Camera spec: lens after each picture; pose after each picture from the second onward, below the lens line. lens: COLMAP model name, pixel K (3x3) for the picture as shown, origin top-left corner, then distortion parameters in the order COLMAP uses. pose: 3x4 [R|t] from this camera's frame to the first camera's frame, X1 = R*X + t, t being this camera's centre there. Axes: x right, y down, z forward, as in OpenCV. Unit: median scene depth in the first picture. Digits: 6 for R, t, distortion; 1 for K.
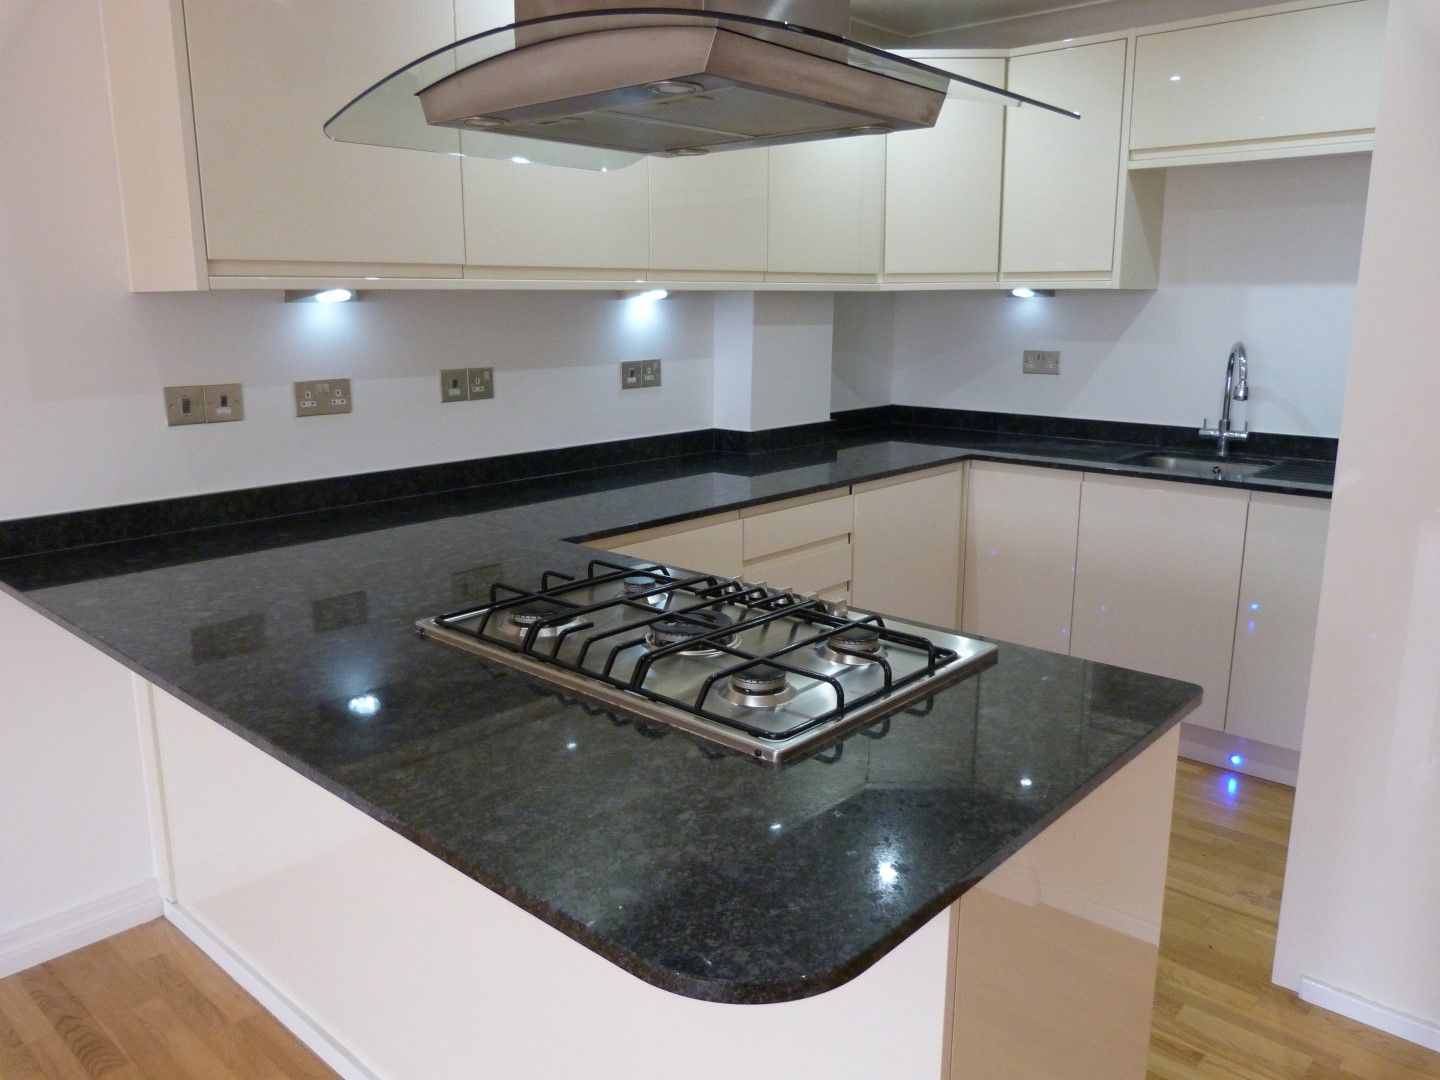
lens RADIAL K [[1081.4, 0, 721.2], [0, 1081.4, 532.6], [0, 0, 1]] dist [-0.003441, 0.000397]
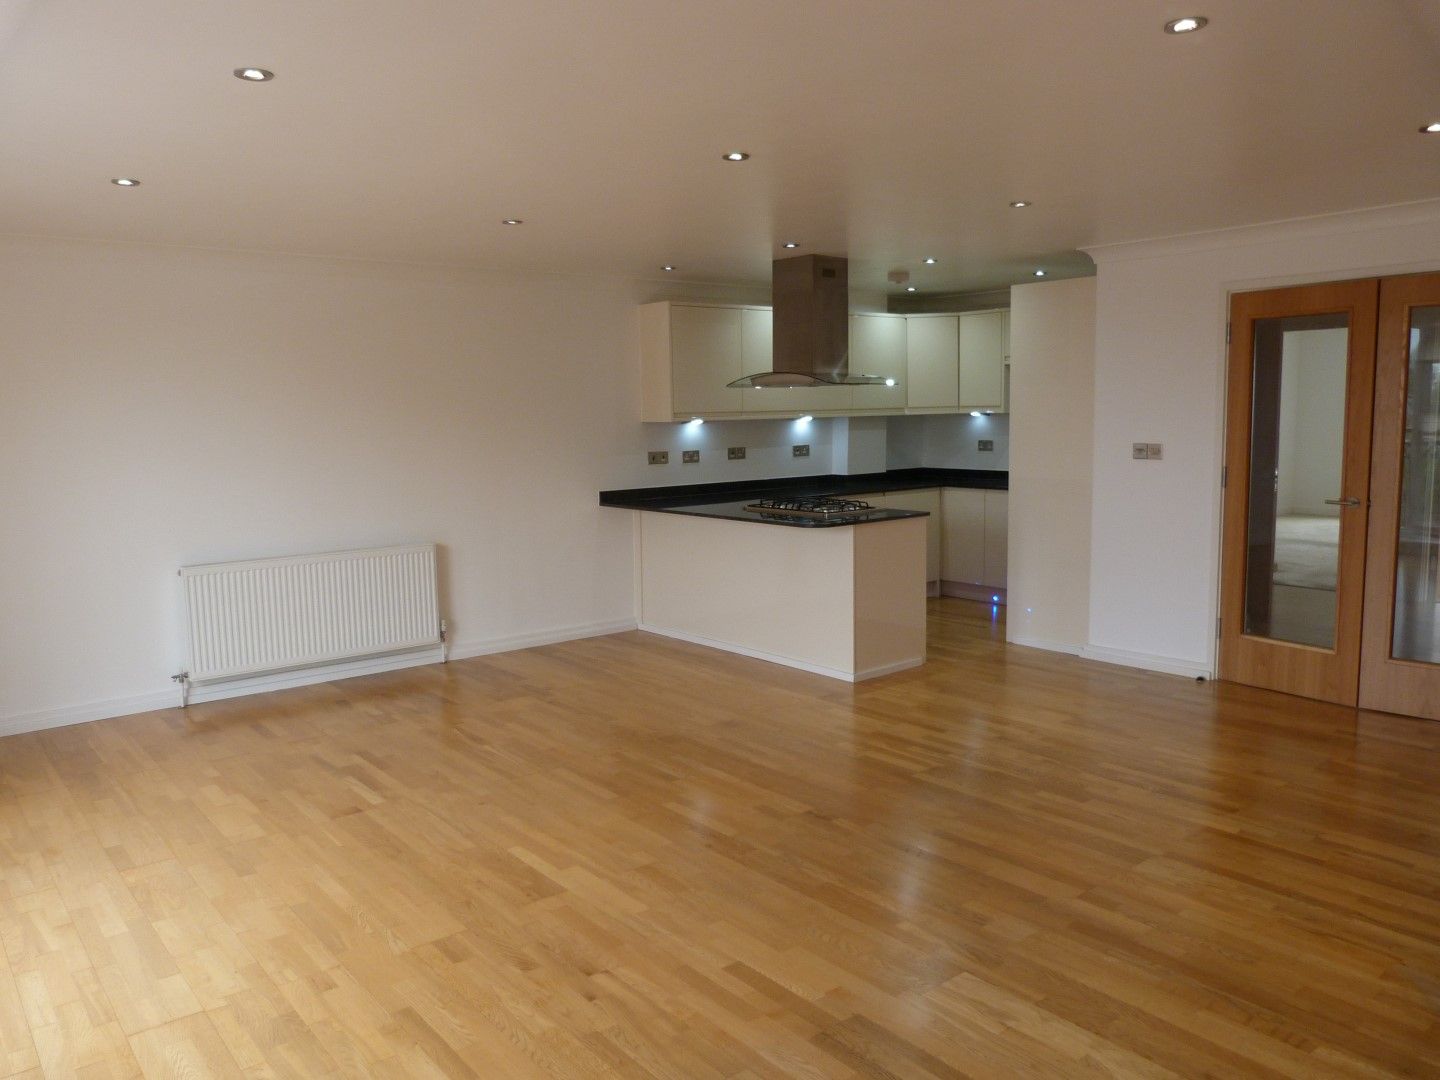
lens RADIAL K [[1081.4, 0, 722.4], [0, 1081.4, 542.0], [0, 0, 1]] dist [-0.003441, 0.000397]
pose [[0.987761, -0.001492, -0.155969, 0.126317], [-0.013678, 0.995273, -0.096146, 0.284638], [0.155375, 0.097103, 0.983071, -1.360144]]
